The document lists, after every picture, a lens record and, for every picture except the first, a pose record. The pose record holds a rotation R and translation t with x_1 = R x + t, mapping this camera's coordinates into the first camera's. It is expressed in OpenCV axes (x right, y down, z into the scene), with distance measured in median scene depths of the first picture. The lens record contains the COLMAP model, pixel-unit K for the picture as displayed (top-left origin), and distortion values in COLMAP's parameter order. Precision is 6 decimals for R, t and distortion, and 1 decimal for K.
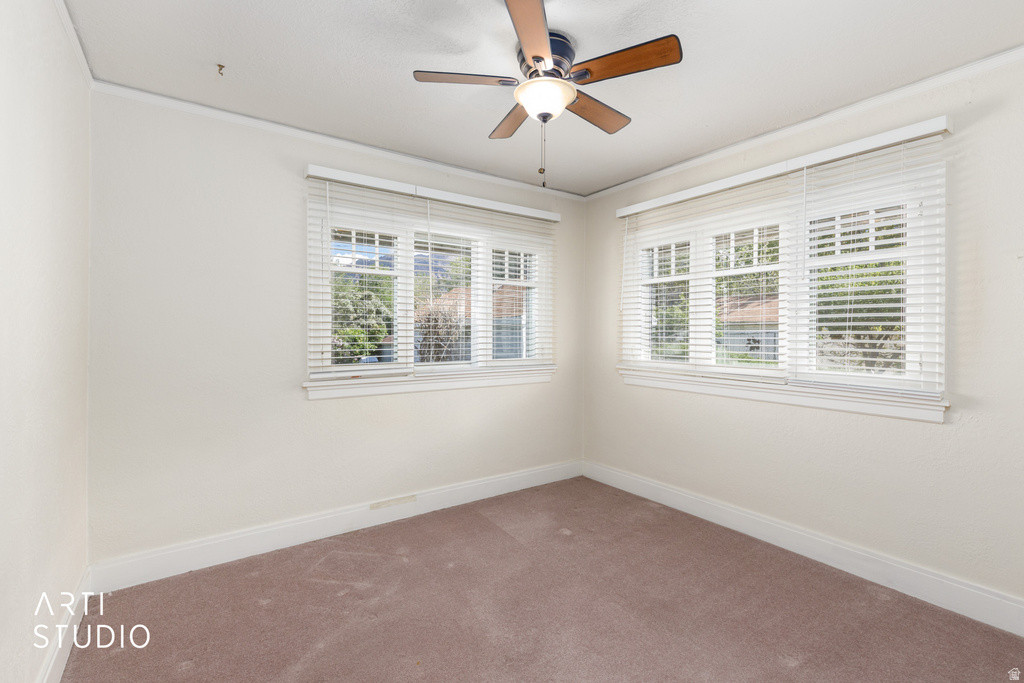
lens RADIAL K [[468.1, 0, 513.8], [0, 468.1, 336.6], [0, 0, 1]] dist [0.014164, -0.000137]
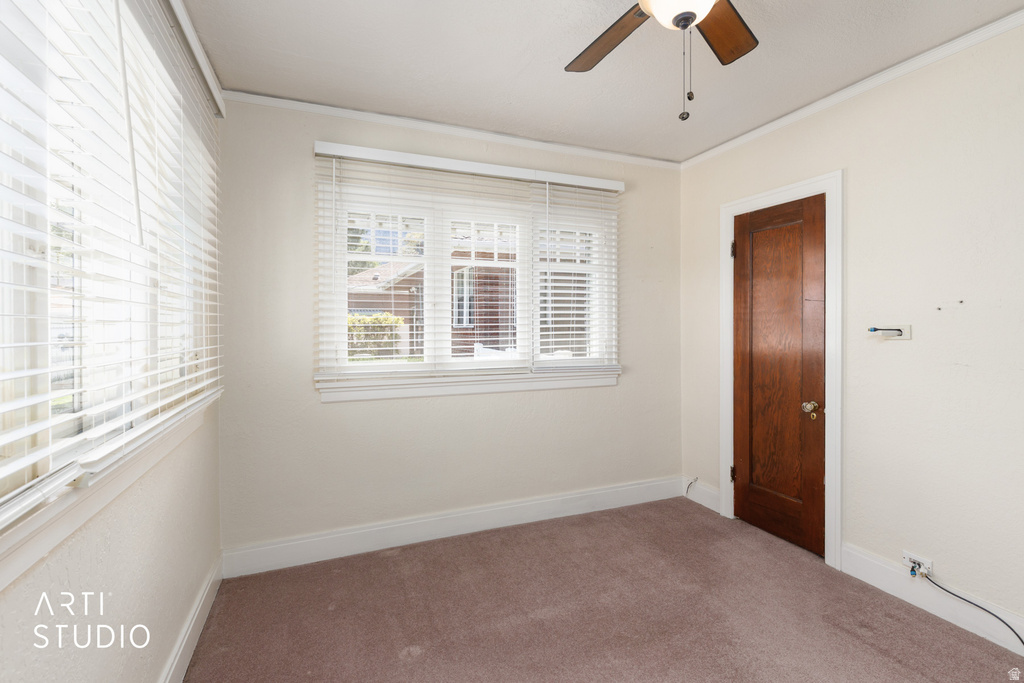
lens RADIAL K [[468.1, 0, 515.9], [0, 468.1, 327.0], [0, 0, 1]] dist [0.014164, -0.000137]
pose [[0.219151, -0.009319, 0.975646, -0.447632], [0.011913, 0.999905, 0.006875, -0.012155], [-0.975618, 0.010117, 0.219241, 0.712511]]
